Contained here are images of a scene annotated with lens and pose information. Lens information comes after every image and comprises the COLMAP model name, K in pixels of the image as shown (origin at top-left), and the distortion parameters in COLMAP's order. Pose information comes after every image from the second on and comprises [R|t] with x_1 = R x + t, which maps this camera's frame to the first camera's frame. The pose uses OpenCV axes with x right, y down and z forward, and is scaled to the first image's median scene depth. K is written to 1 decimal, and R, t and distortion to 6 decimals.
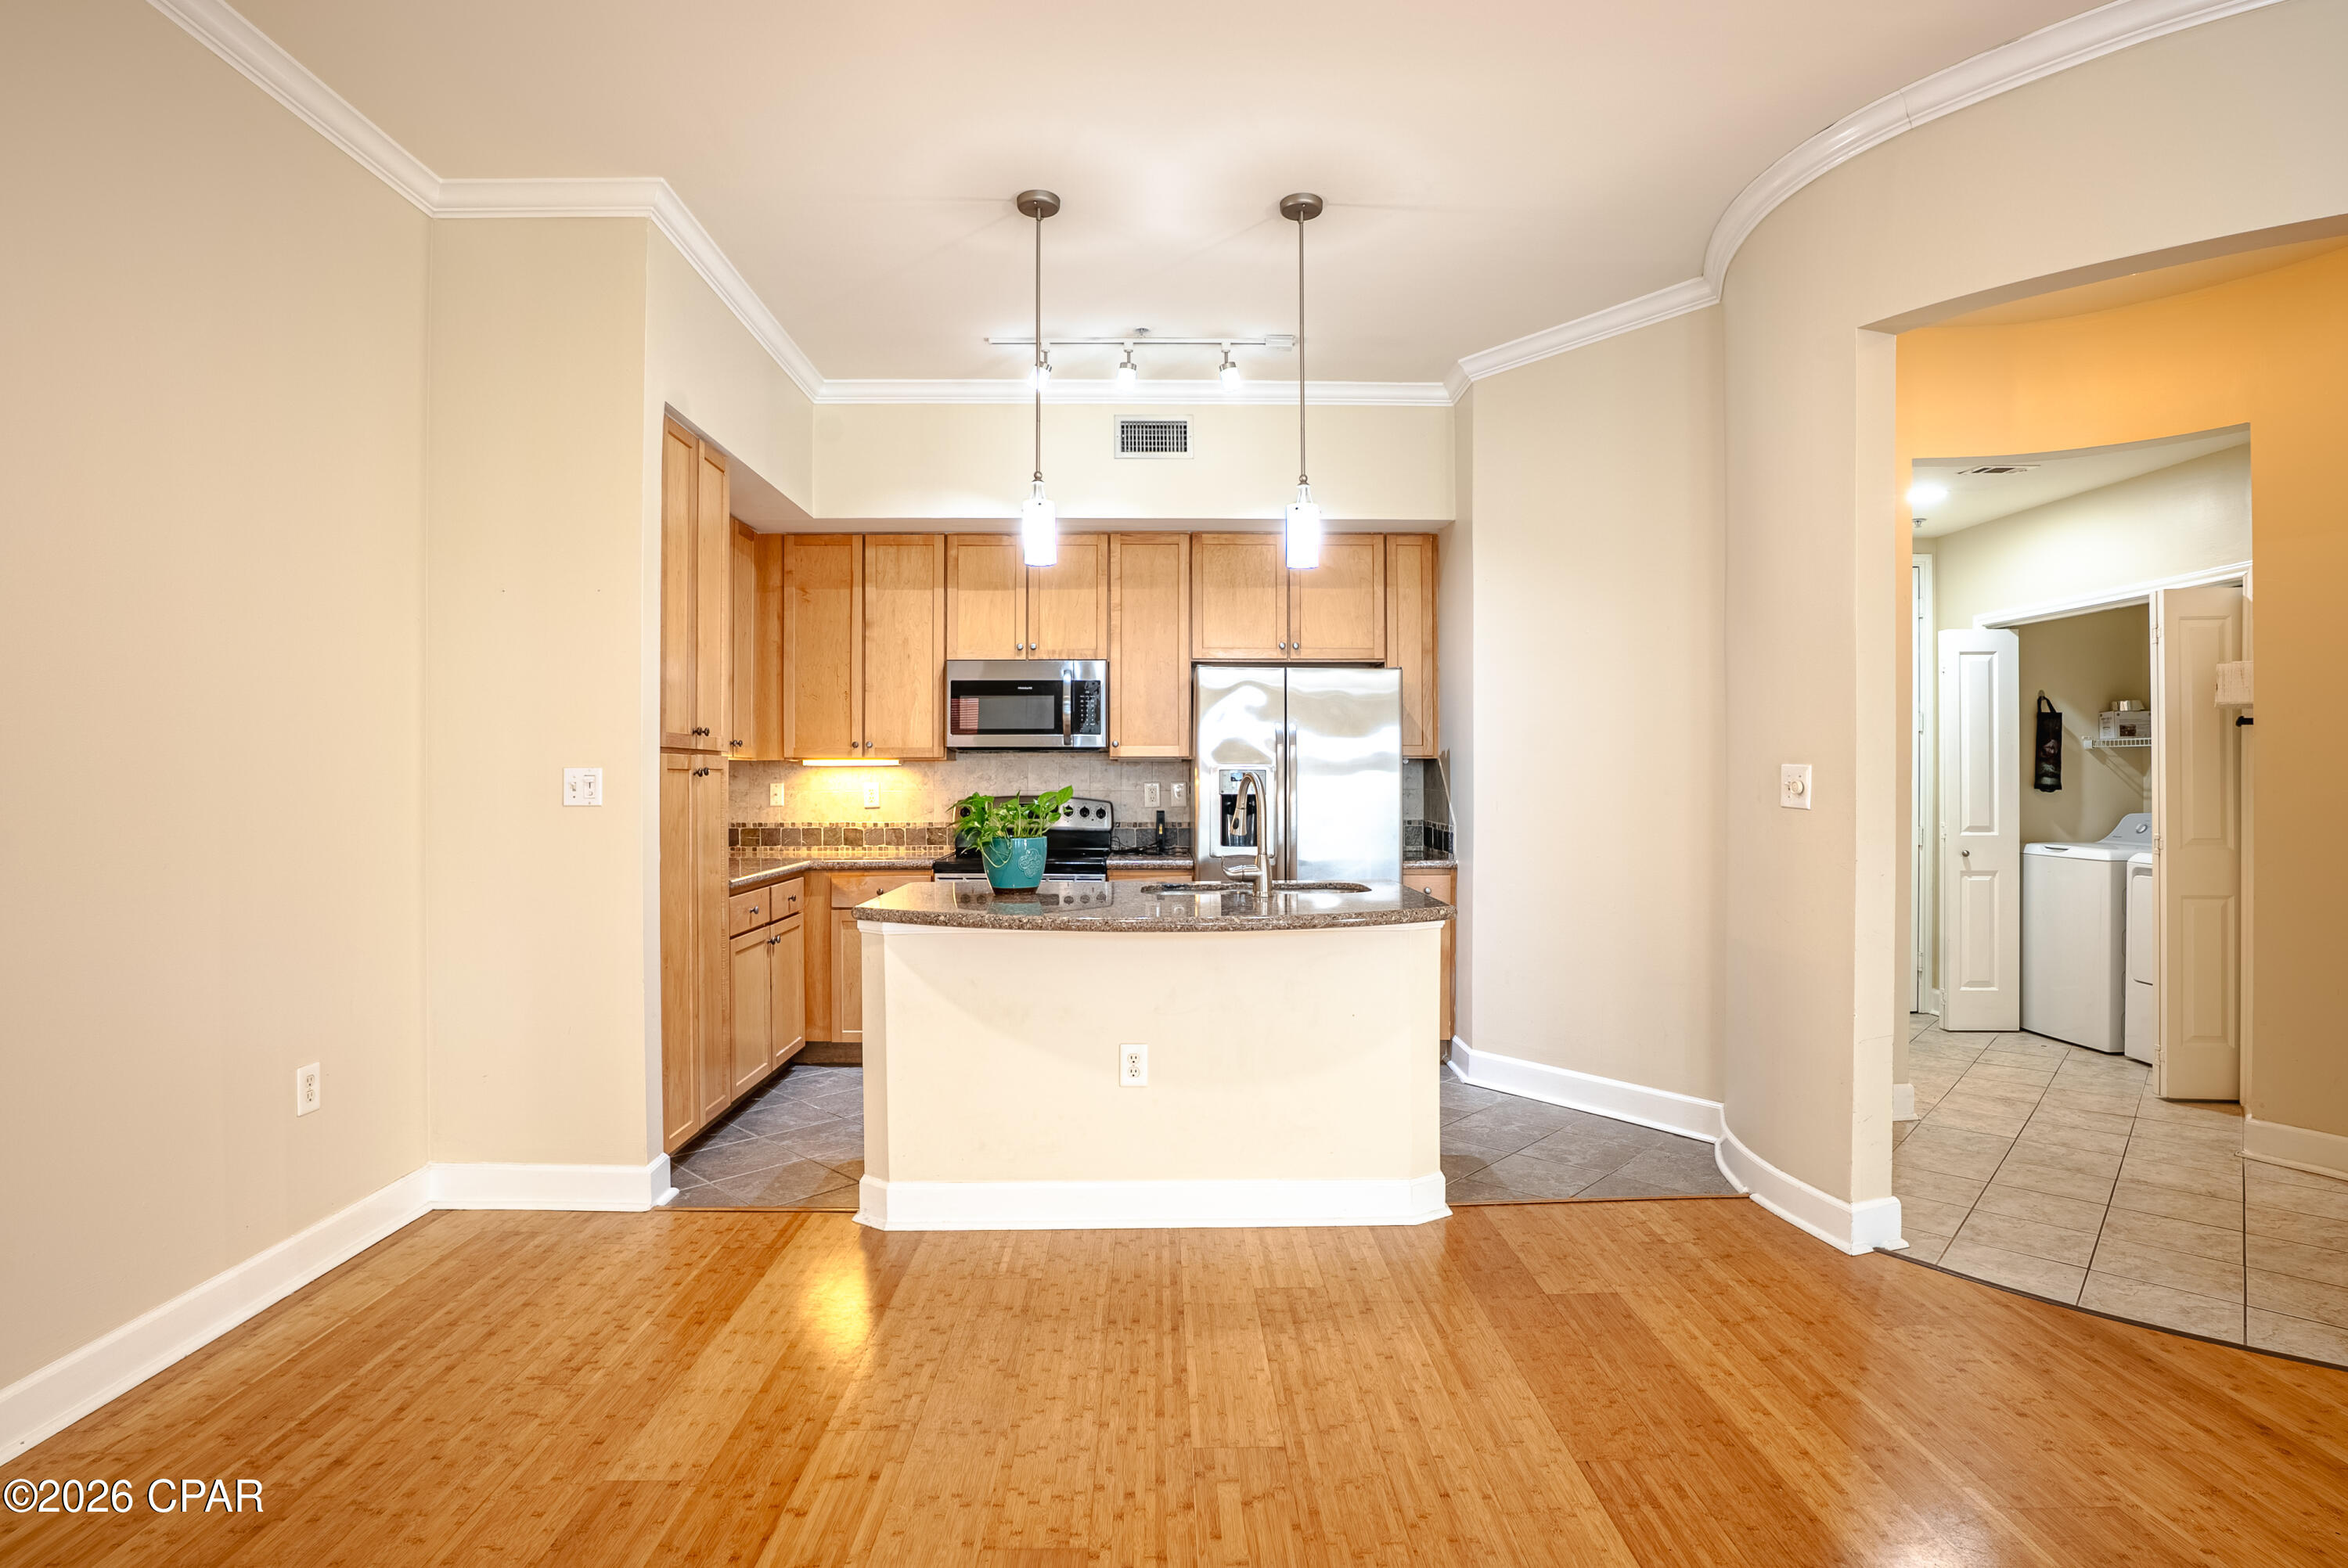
lens RADIAL K [[1185.4, 0, 1180.0], [0, 1185.4, 776.3], [0, 0, 1]] dist [-0.065000, 0.032858]
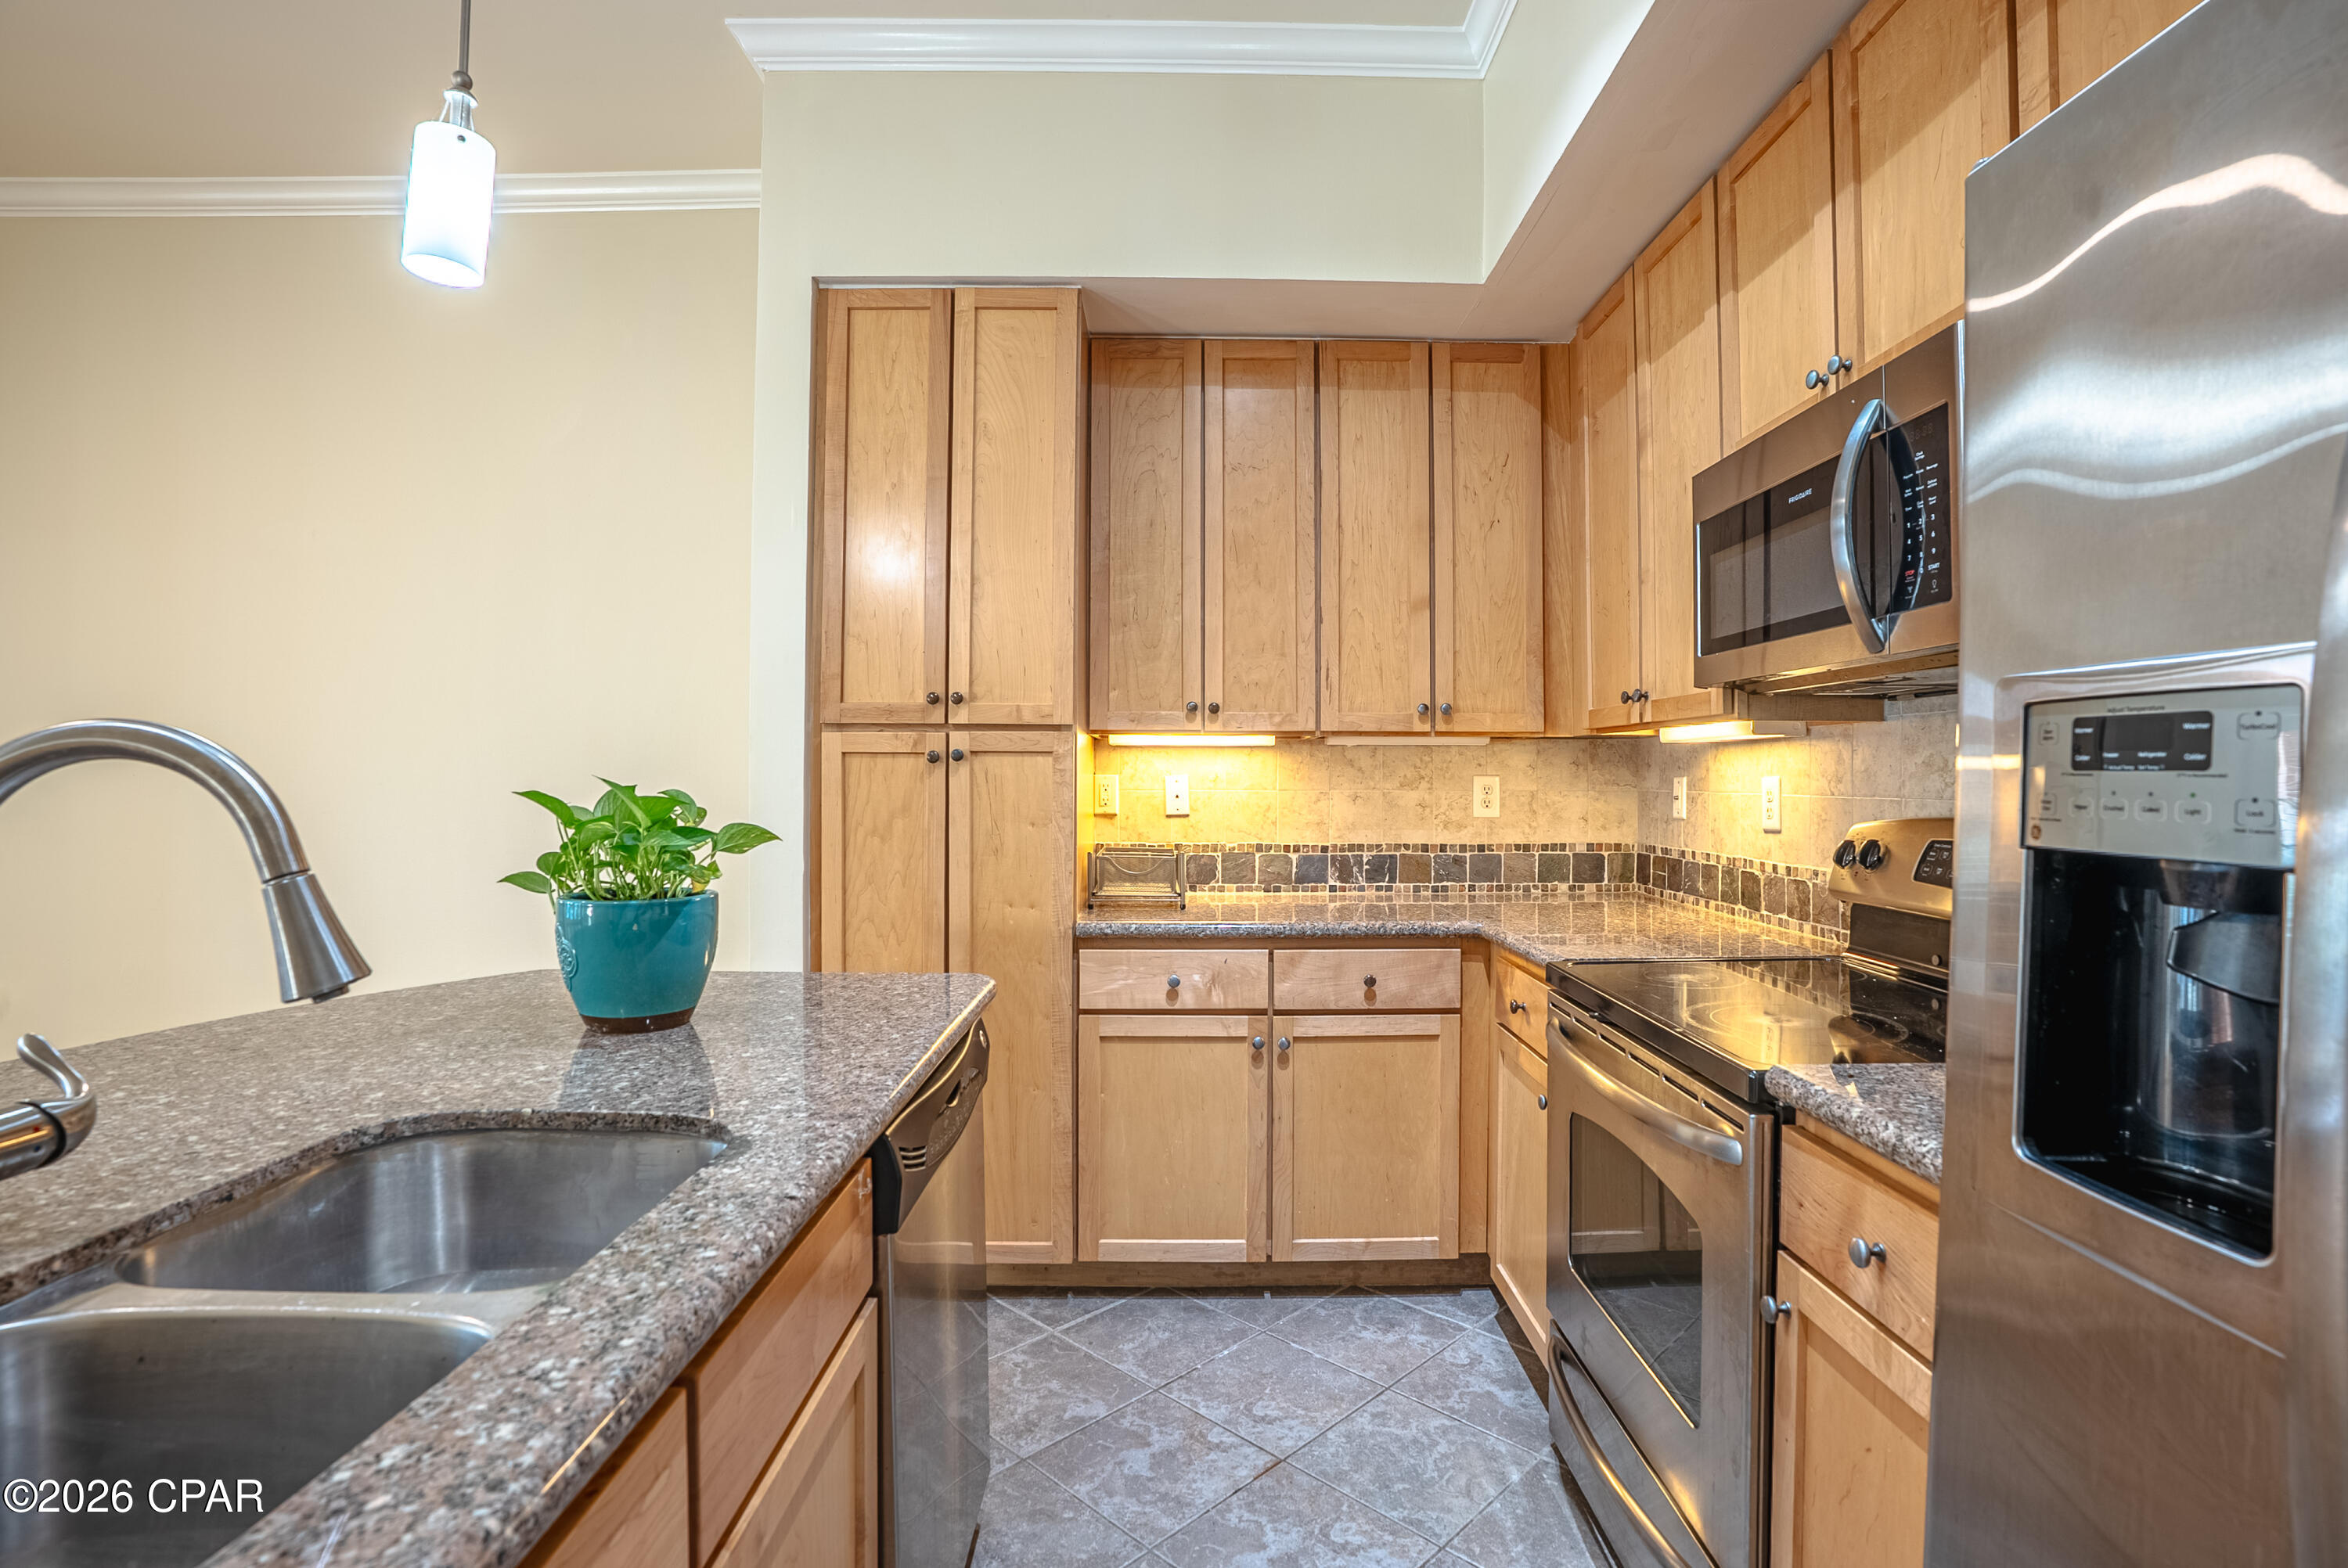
lens RADIAL K [[1114.8, 0, 1199.2], [0, 1114.8, 752.8], [0, 0, 1]] dist [-0.079600, 0.057439]
pose [[-0.008681, -0.017676, -0.999806, 0.209759], [-0.001454, 0.999843, -0.017664, 0.004879], [0.999961, 0.001300, -0.008705, 0.967705]]
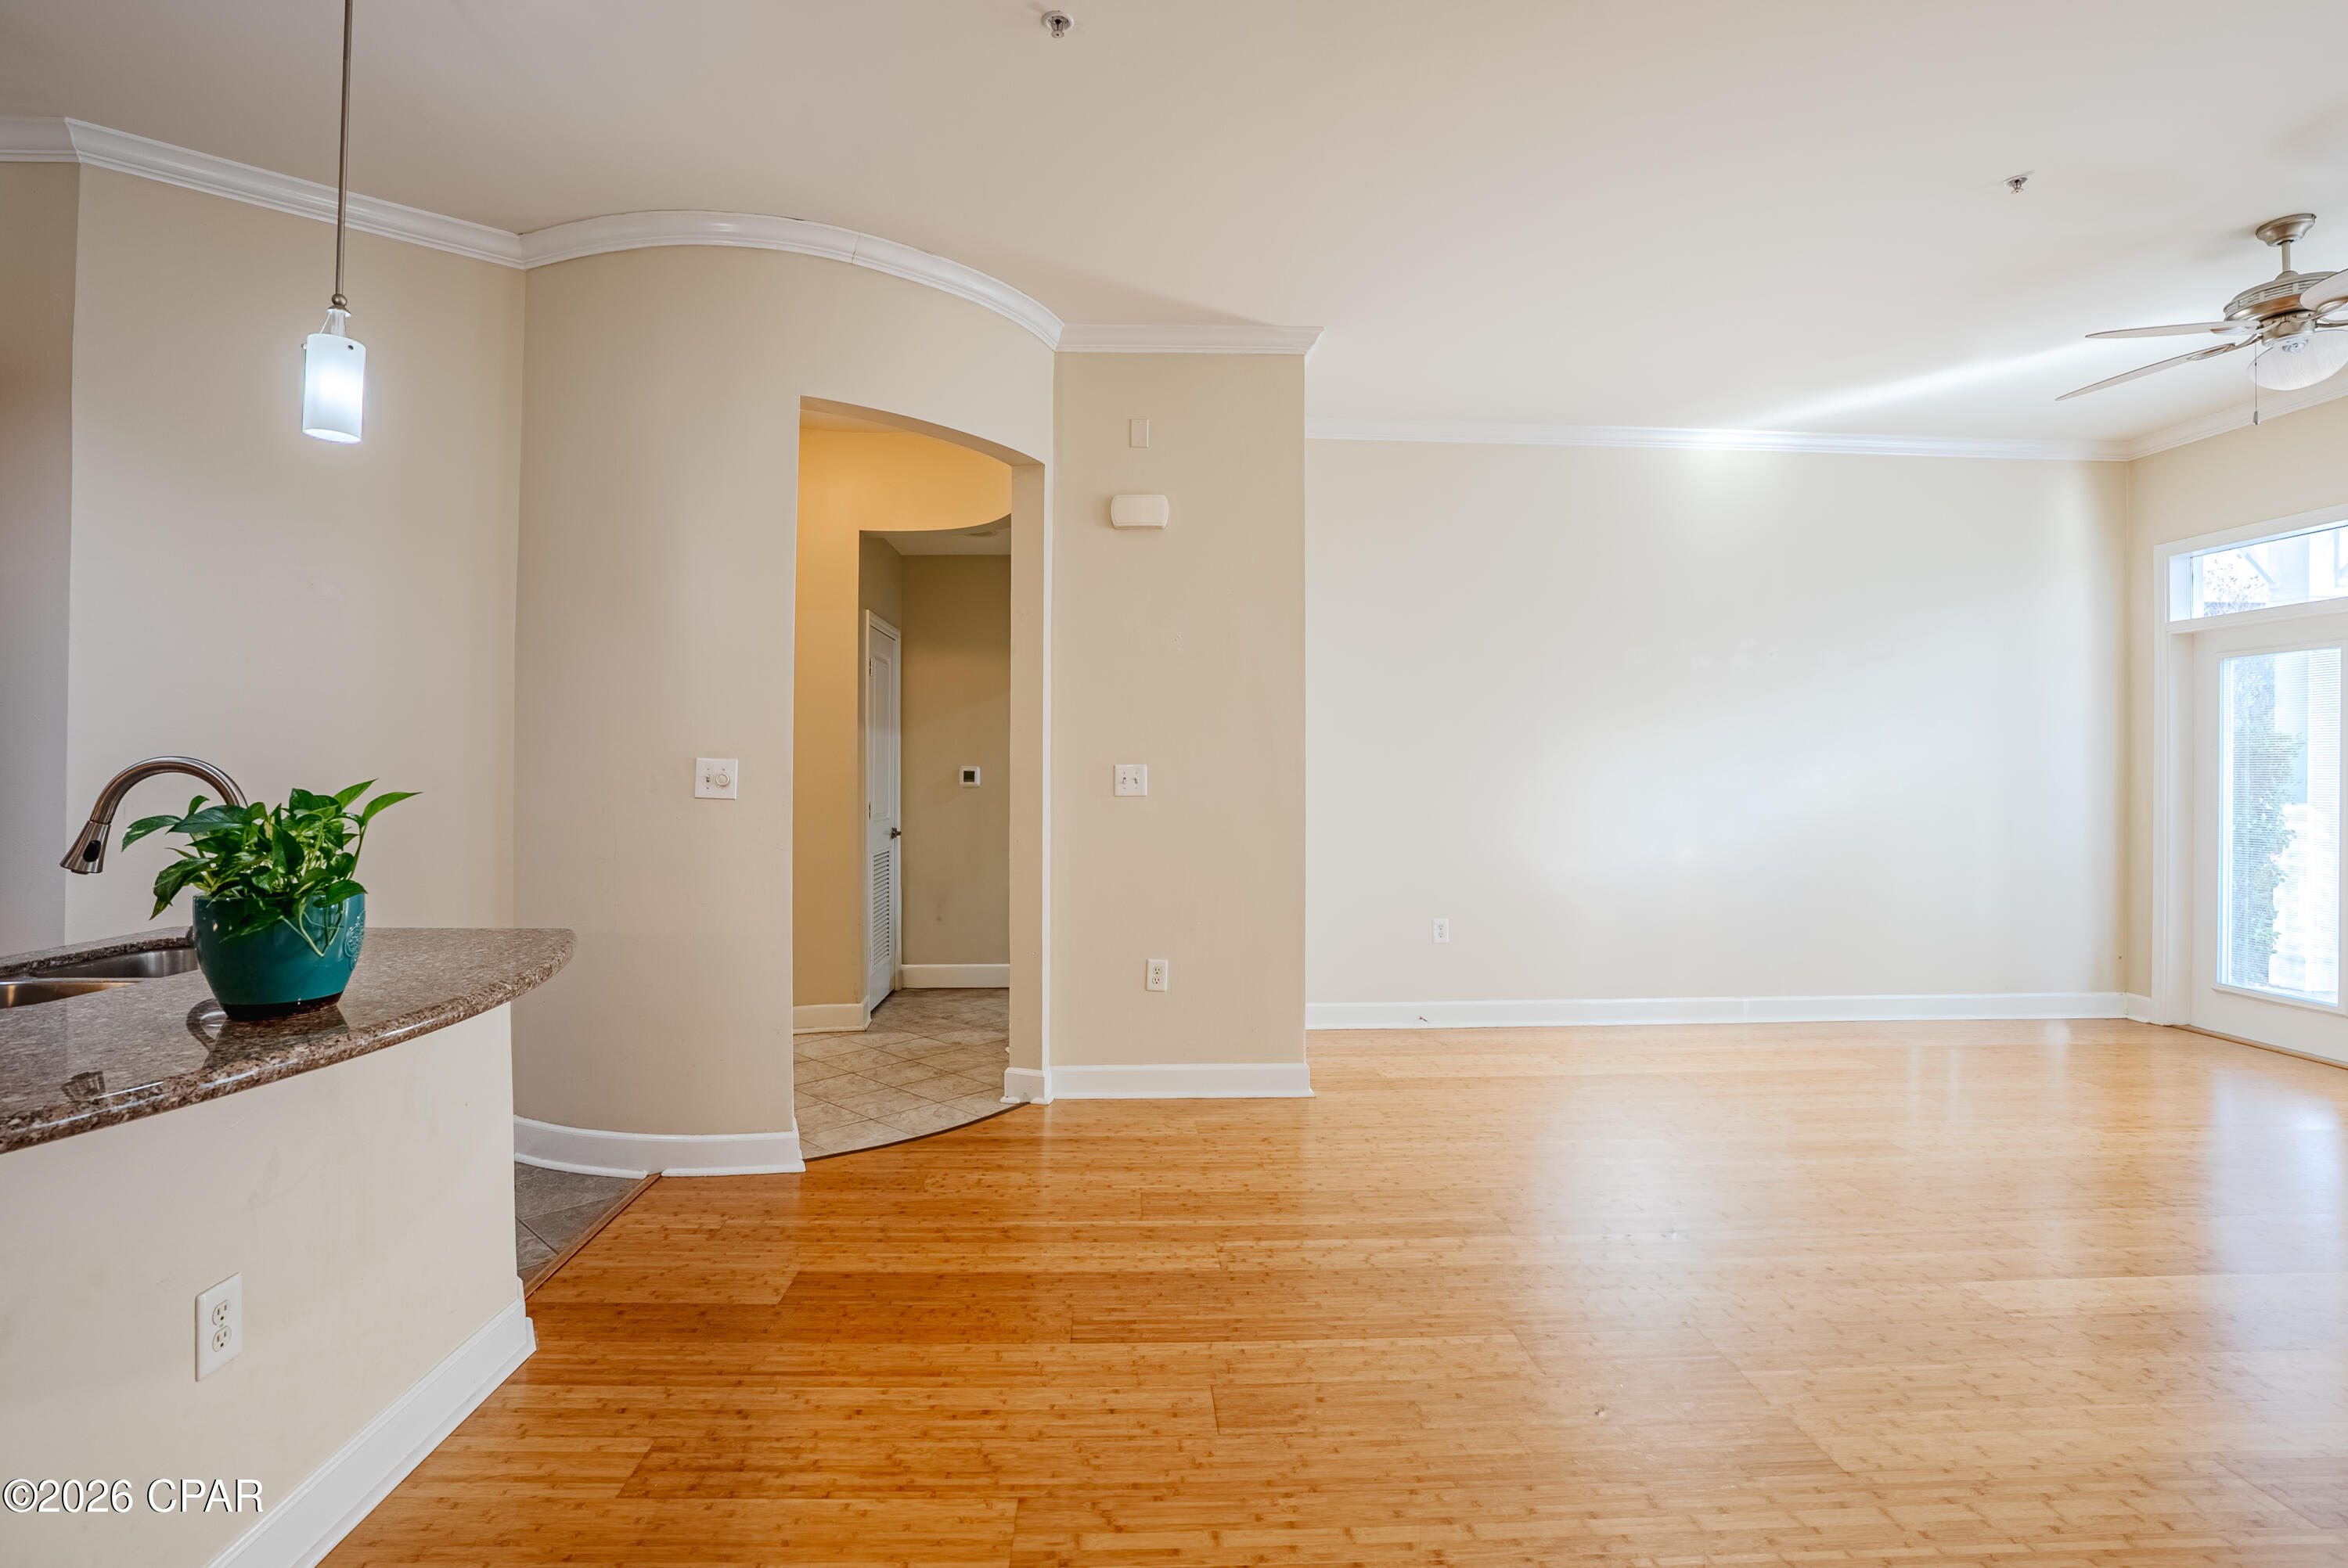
lens RADIAL K [[1104.7, 0, 1155.3], [0, 1104.7, 771.3], [0, 0, 1]] dist [-0.075163, 0.028652]
pose [[-0.012696, 0.003905, 0.999912, -0.360972], [-0.005033, 0.999979, -0.003969, 0.002066], [-0.999907, -0.005083, -0.012676, 0.429443]]
